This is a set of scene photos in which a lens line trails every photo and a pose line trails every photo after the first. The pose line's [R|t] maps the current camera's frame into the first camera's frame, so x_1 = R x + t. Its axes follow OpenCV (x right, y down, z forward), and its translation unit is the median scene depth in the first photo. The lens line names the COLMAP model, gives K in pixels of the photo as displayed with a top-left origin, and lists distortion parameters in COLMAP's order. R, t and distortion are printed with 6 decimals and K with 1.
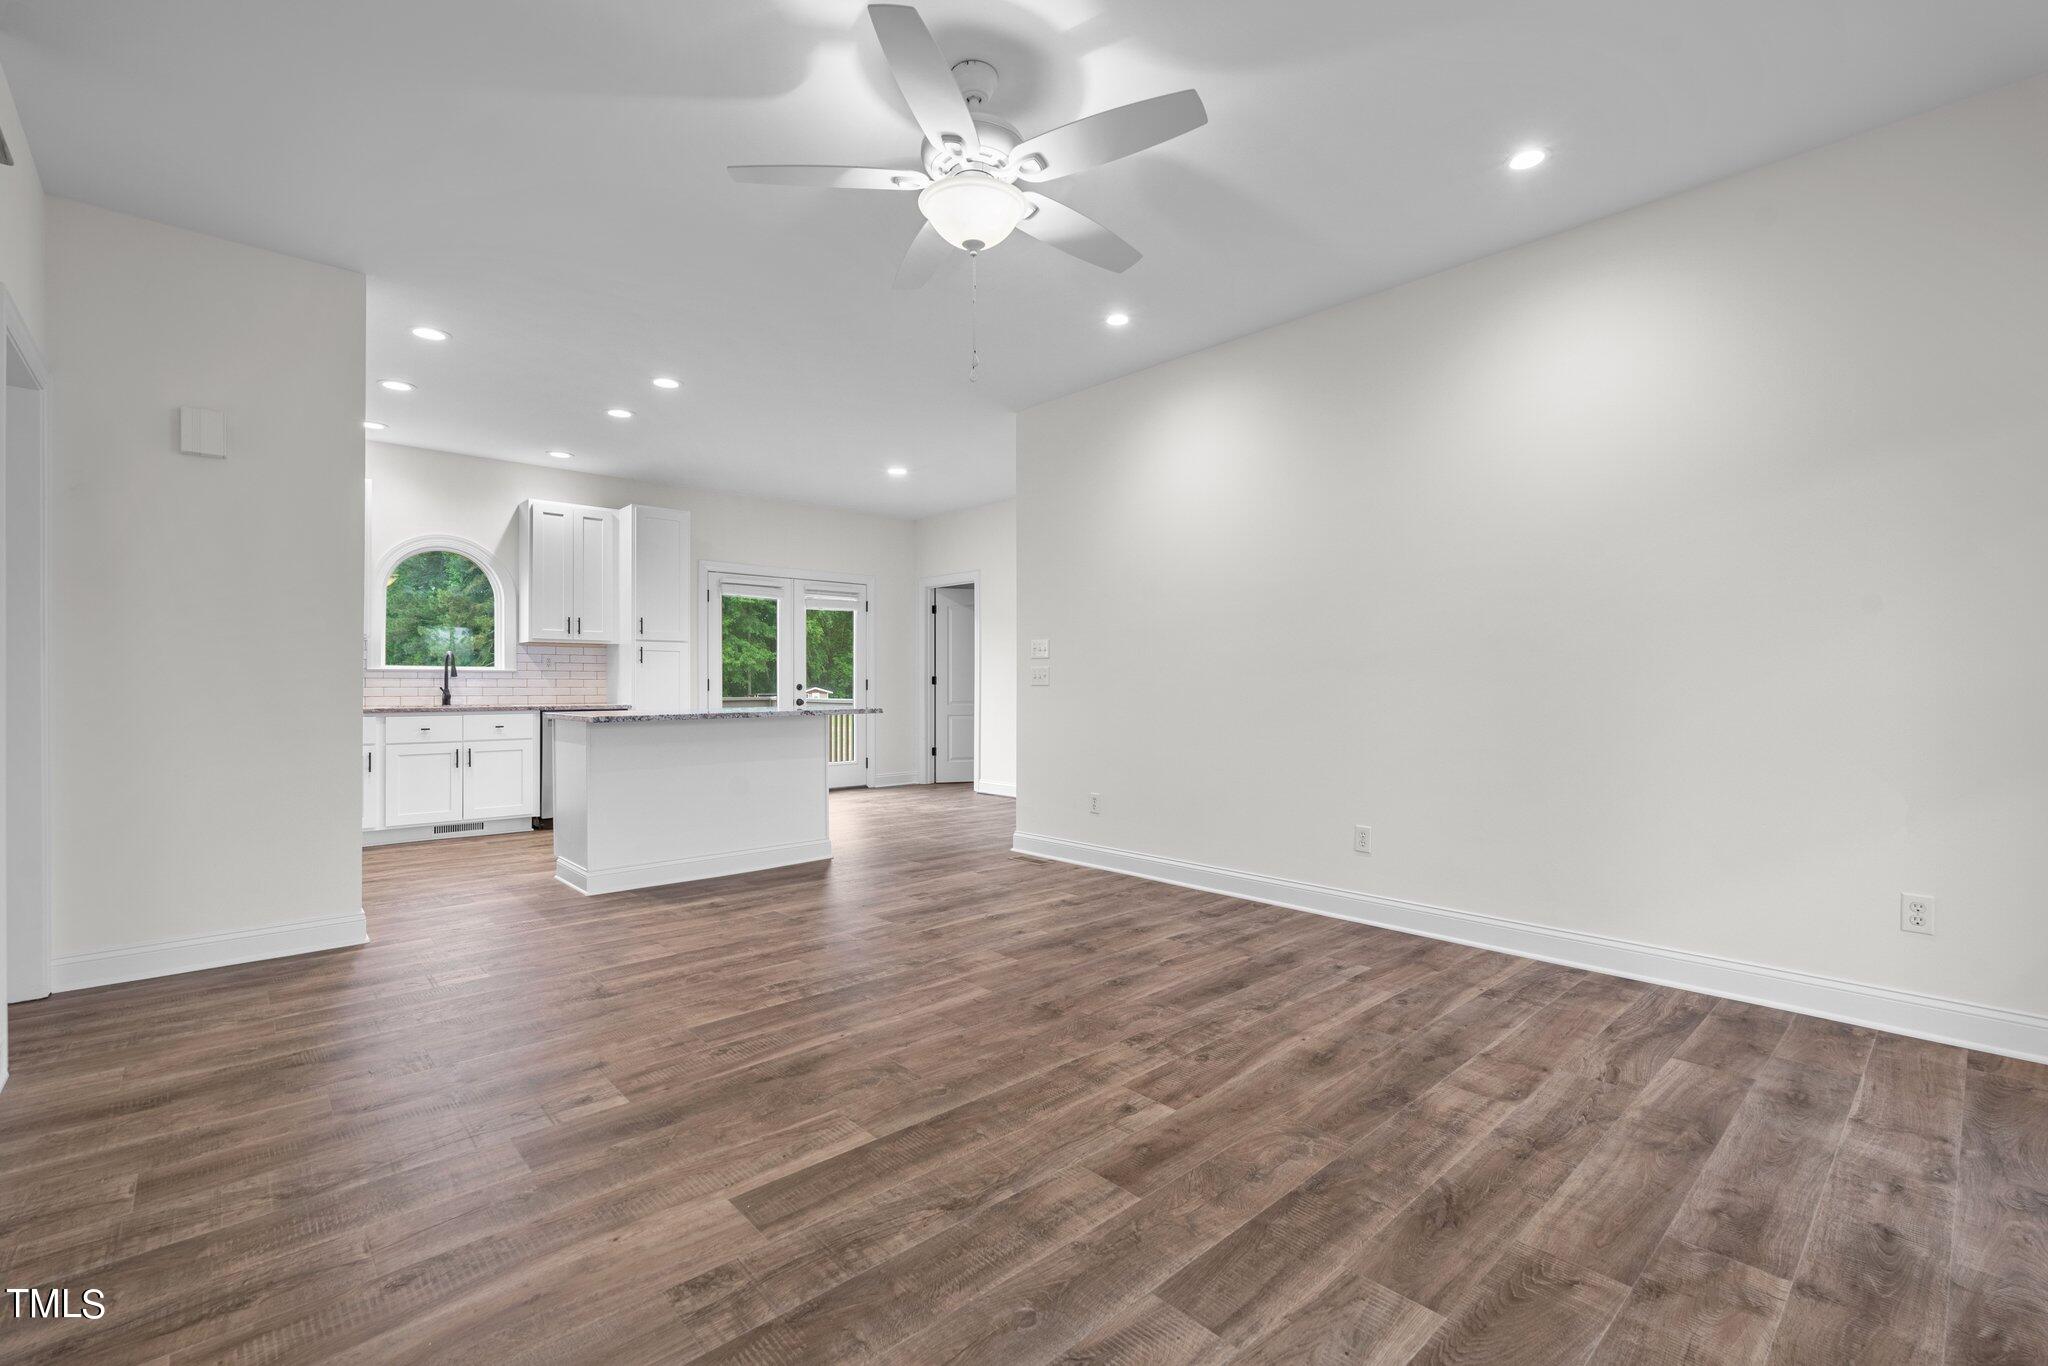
lens RADIAL K [[895.7, 0, 1033.5], [0, 895.7, 688.1], [0, 0, 1]] dist [-0.008964, 0.001489]
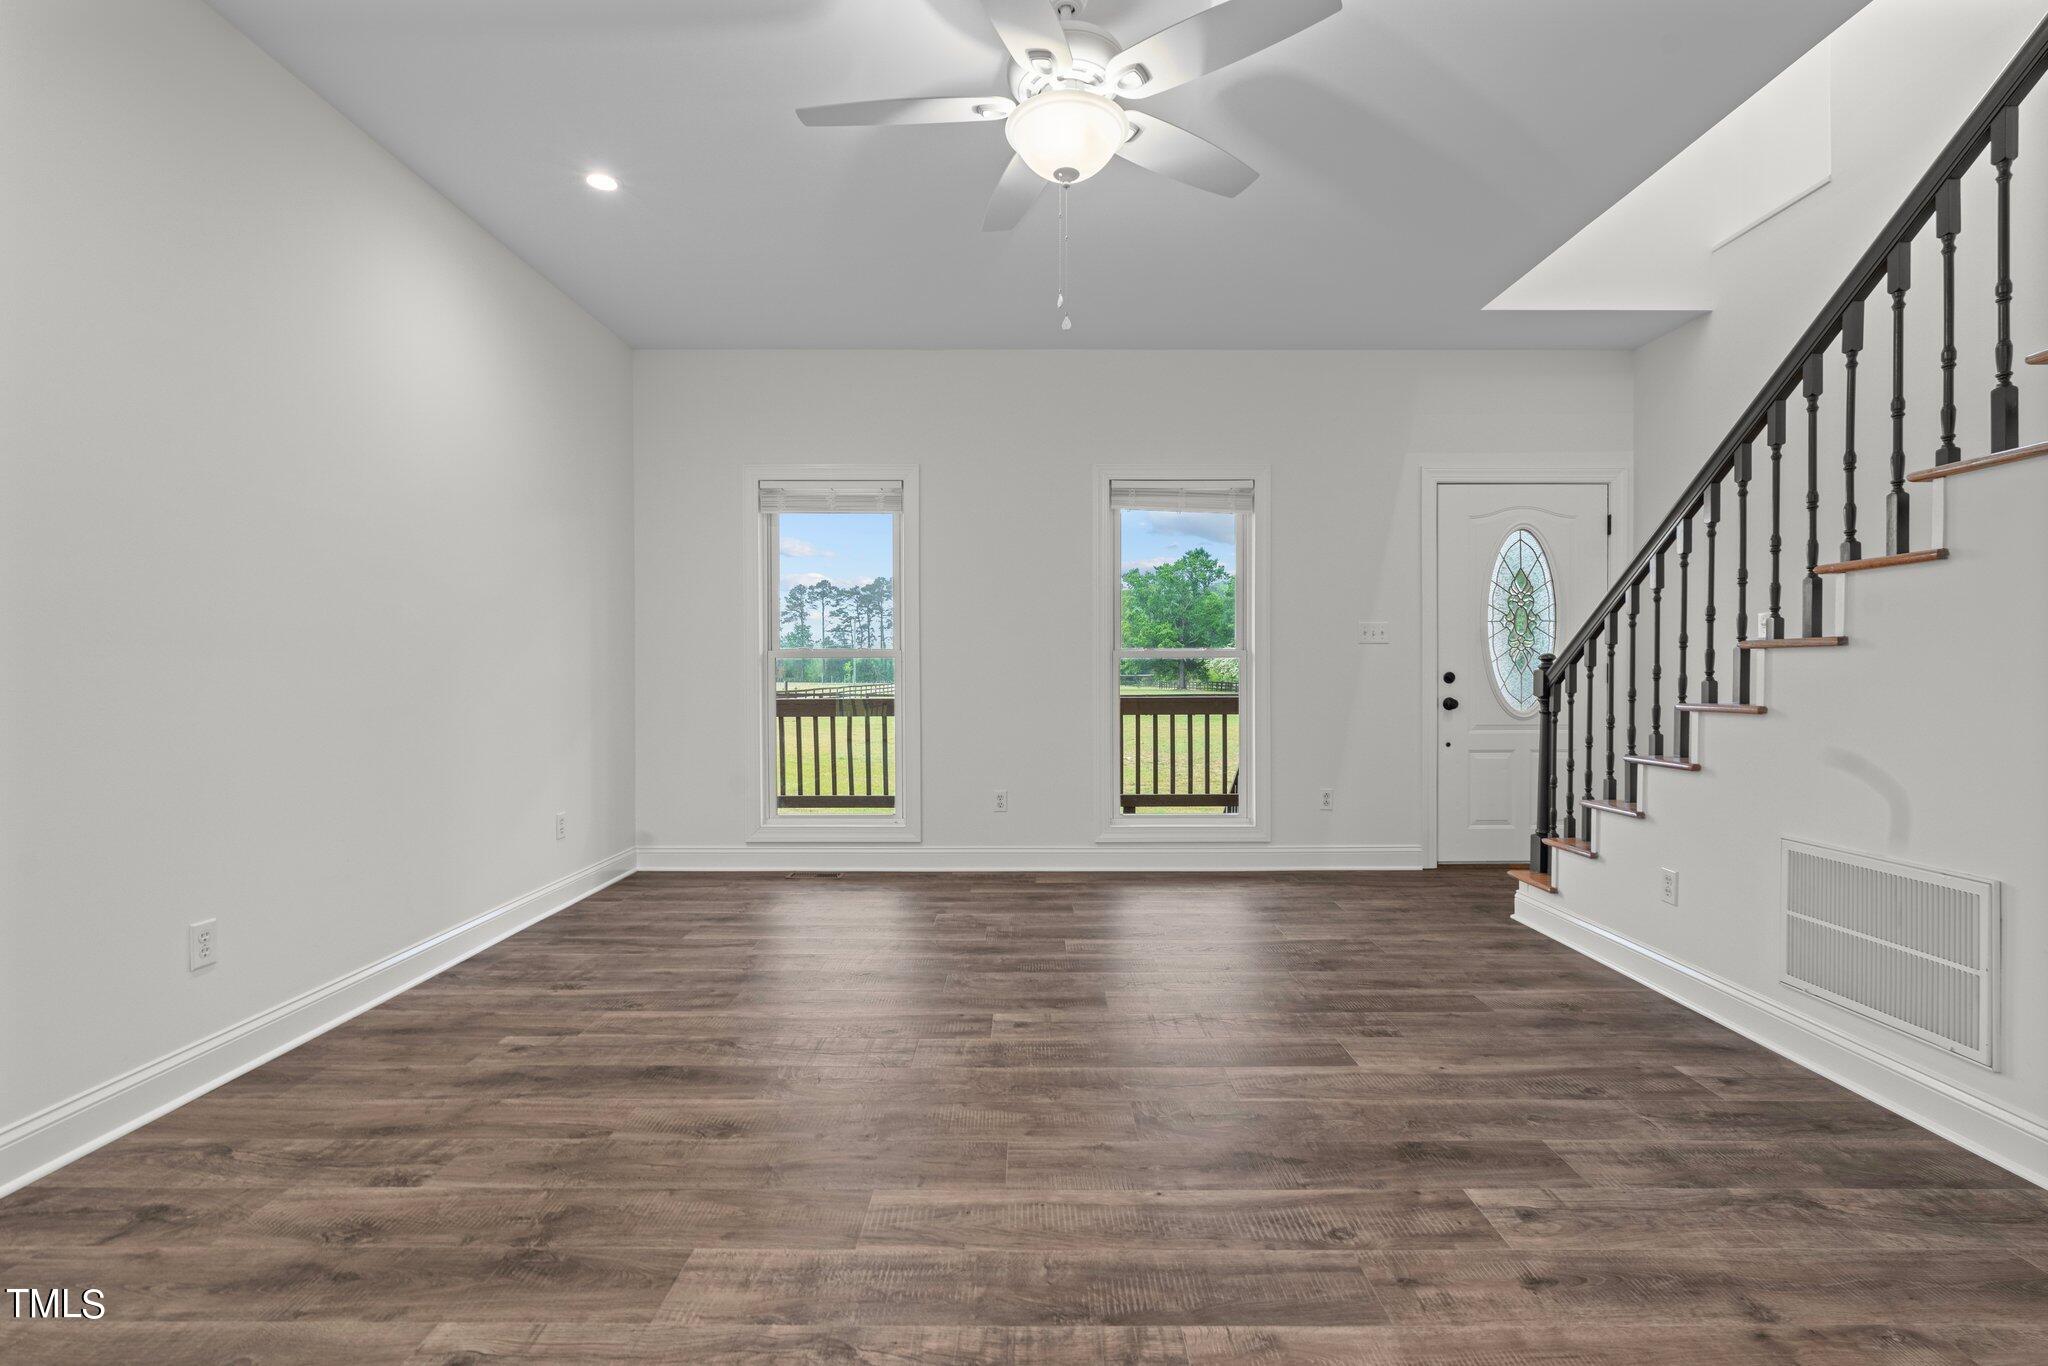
lens RADIAL K [[895.7, 0, 1026.0], [0, 895.7, 681.7], [0, 0, 1]] dist [-0.008964, 0.001489]
pose [[-0.729673, -0.005989, 0.683770, -0.511314], [0.007374, 0.999835, 0.016626, -0.006503], [-0.683757, 0.017174, -0.729508, 1.327663]]
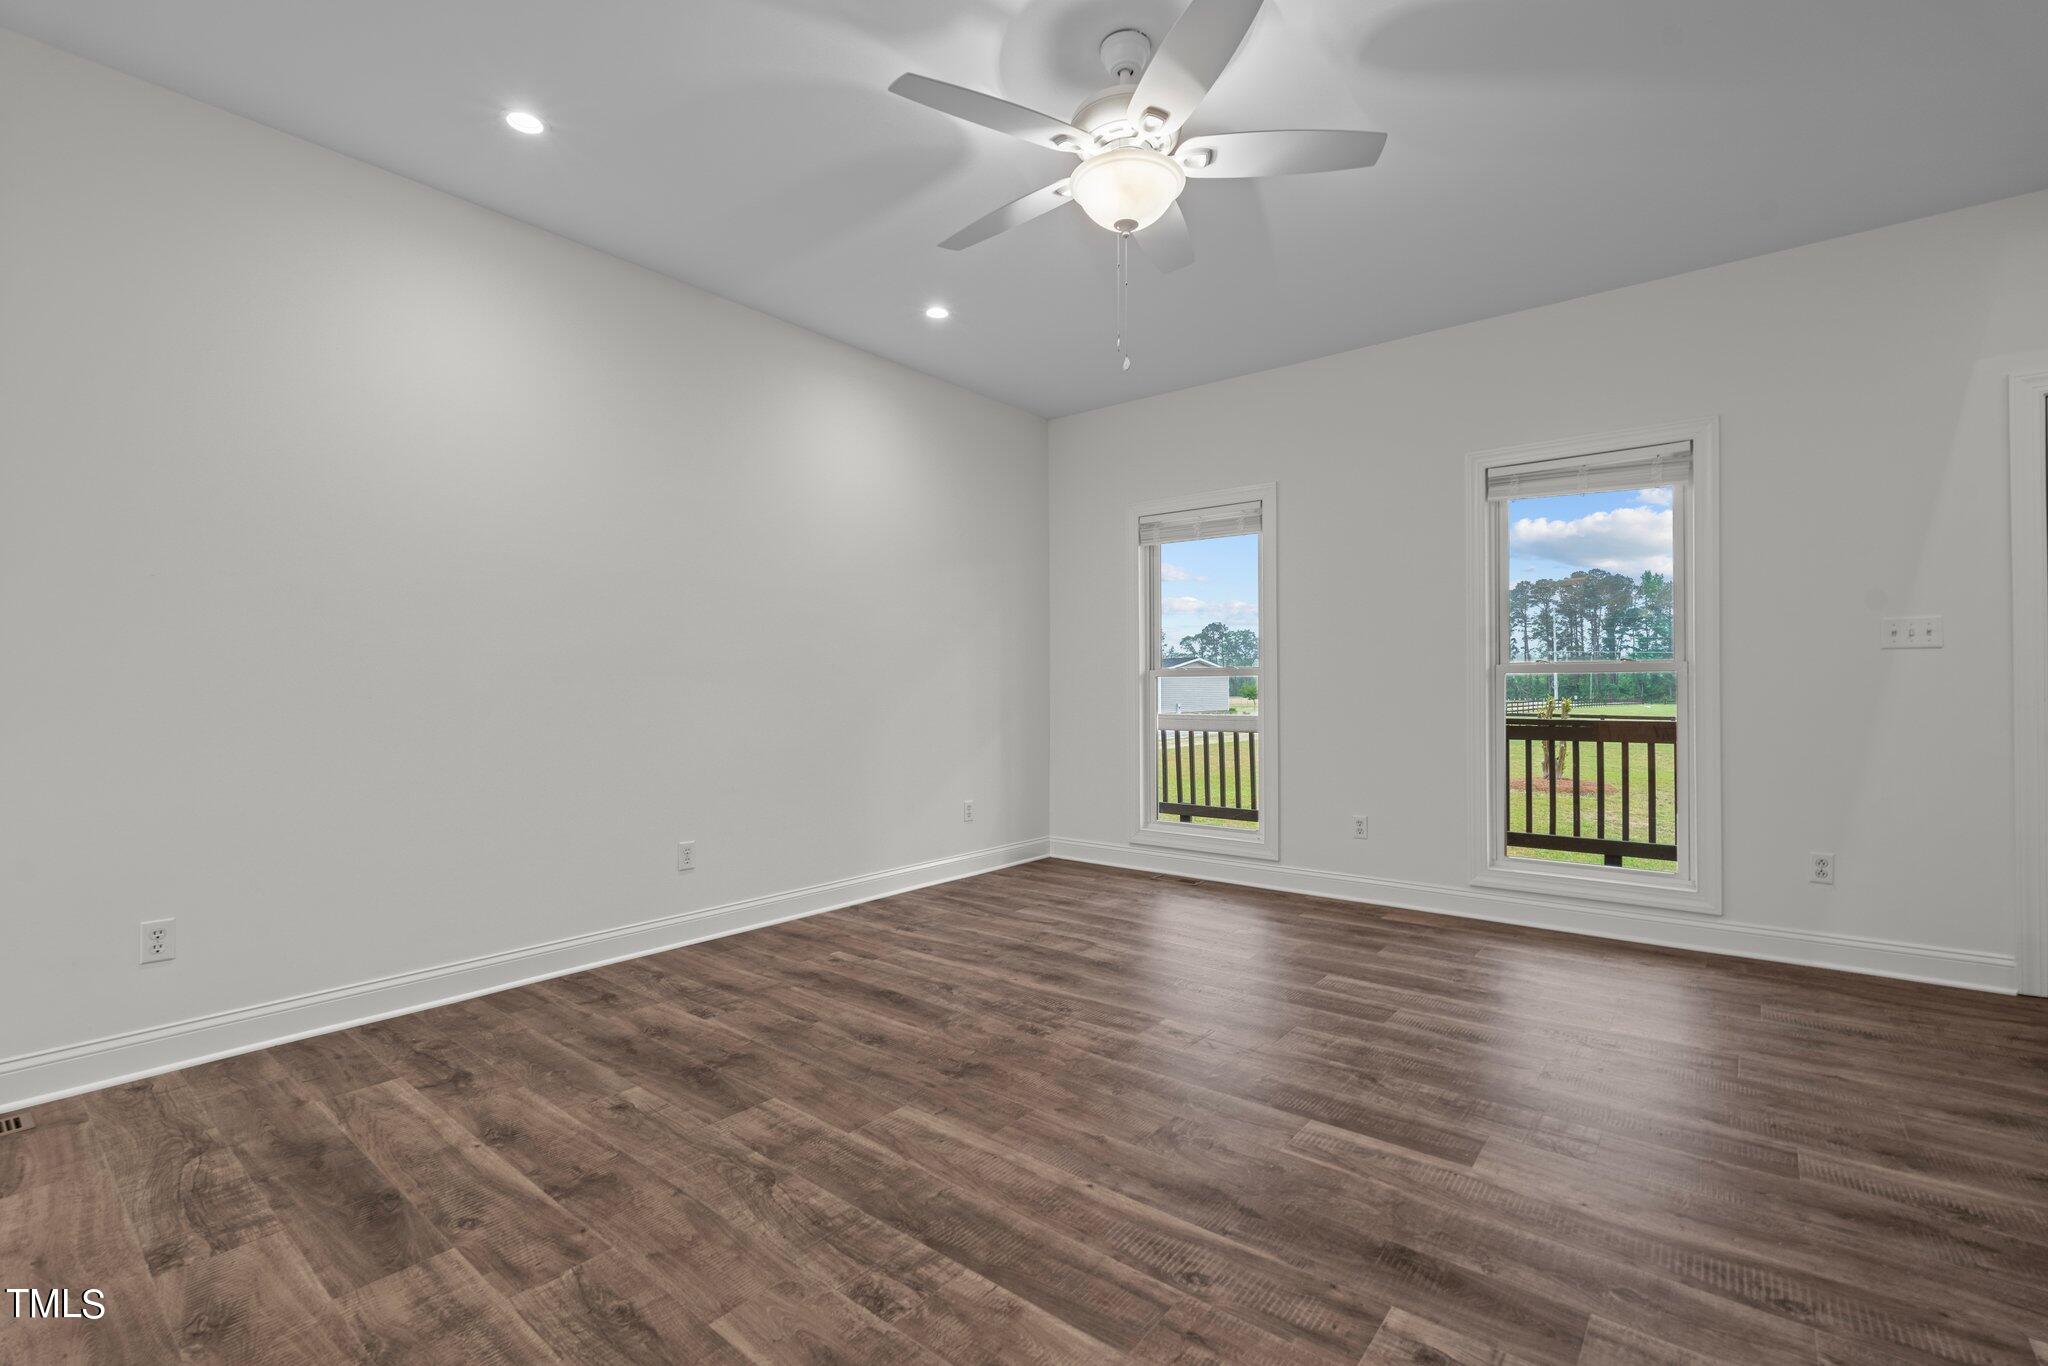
lens RADIAL K [[895.7, 0, 1022.8], [0, 895.7, 688.2], [0, 0, 1]] dist [-0.008964, 0.001489]
pose [[-0.141208, 0.001021, 0.989979, -0.778863], [0.010440, 0.999945, 0.000458, -0.006484], [-0.989925, 0.010400, -0.141211, 0.983956]]
